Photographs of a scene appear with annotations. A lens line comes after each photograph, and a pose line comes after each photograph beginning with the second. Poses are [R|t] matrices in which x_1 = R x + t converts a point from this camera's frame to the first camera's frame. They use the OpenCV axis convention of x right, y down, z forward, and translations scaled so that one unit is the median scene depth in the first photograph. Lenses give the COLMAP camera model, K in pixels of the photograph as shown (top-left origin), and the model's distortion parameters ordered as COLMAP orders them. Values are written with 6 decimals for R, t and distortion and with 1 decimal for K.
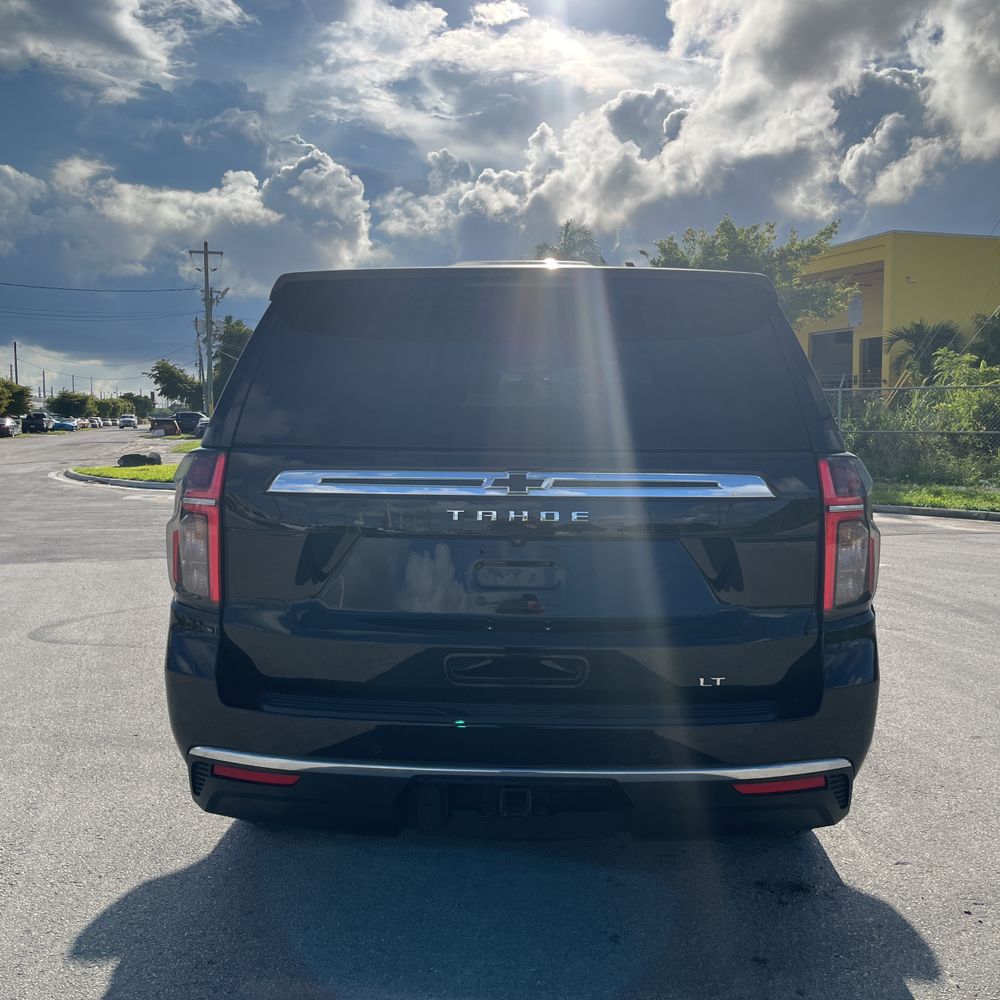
lens RADIAL K [[1013.7, 0, 493.8], [0, 1013.7, 522.7], [0, 0, 1]] dist [0.035611, -0.012101]
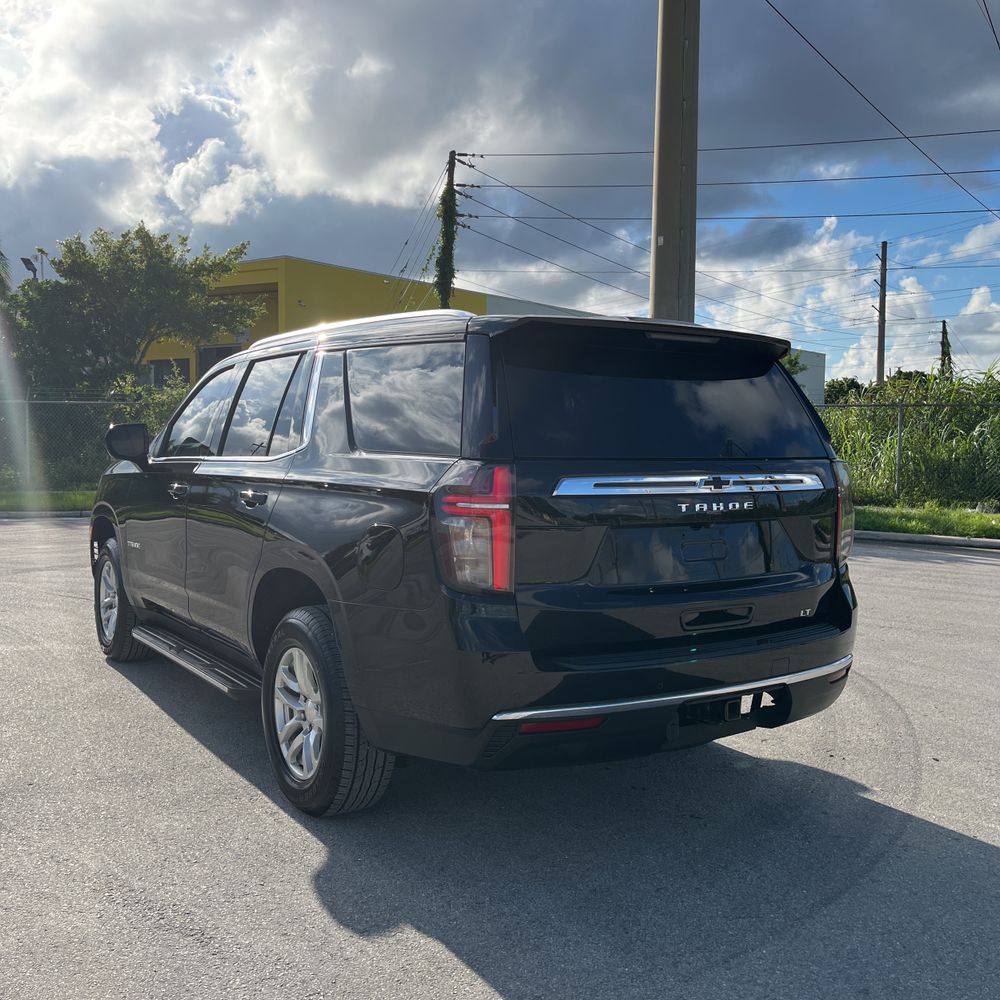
lens RADIAL K [[1013.7, 0, 493.8], [0, 1013.7, 522.7], [0, 0, 1]] dist [0.035611, -0.012101]
pose [[0.811525, -0.046162, 0.582492, -0.071191], [0.052975, 0.998582, 0.005332, -0.000570], [-0.581912, 0.026530, 0.812819, 0.003105]]
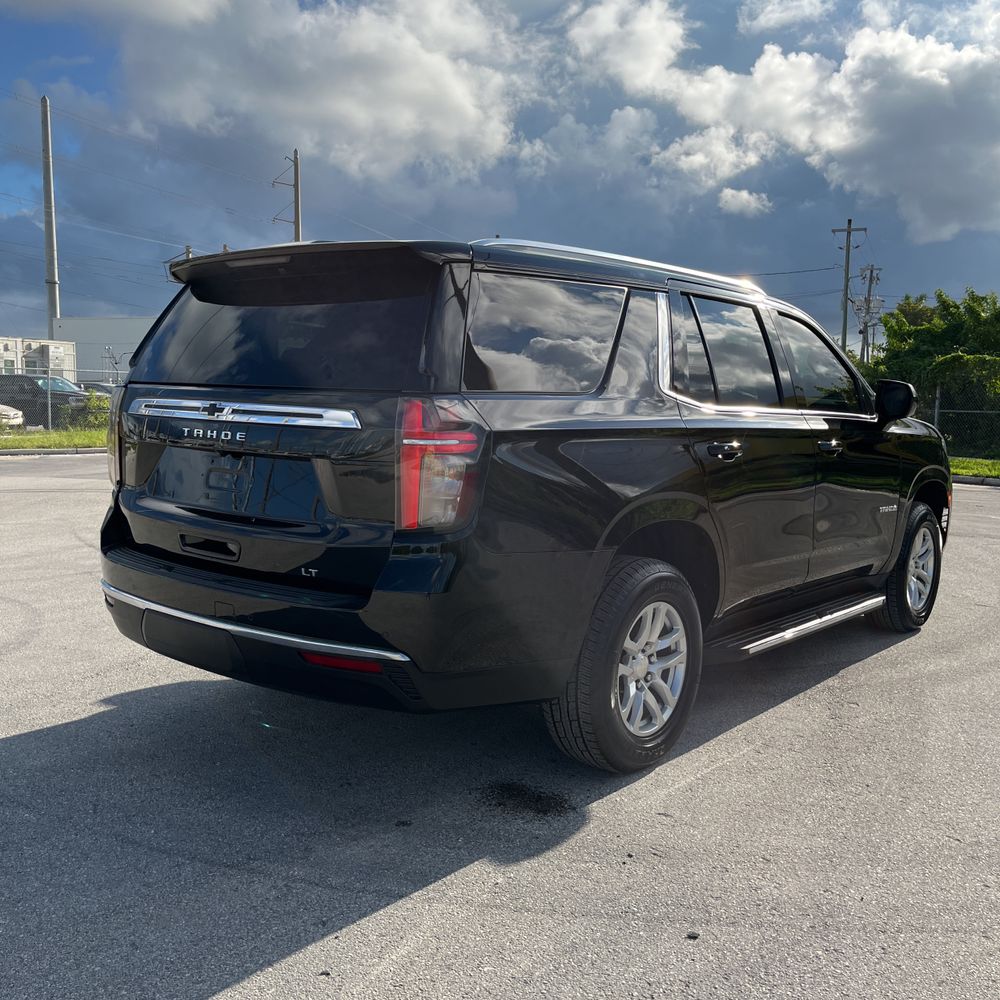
lens RADIAL K [[1013.7, 0, 493.8], [0, 1013.7, 522.7], [0, 0, 1]] dist [0.035611, -0.012101]
pose [[0.791286, 0.091262, -0.604598, 0.080163], [-0.080805, 0.995734, 0.044548, 0.001439], [0.606084, 0.013604, 0.795284, 0.009351]]
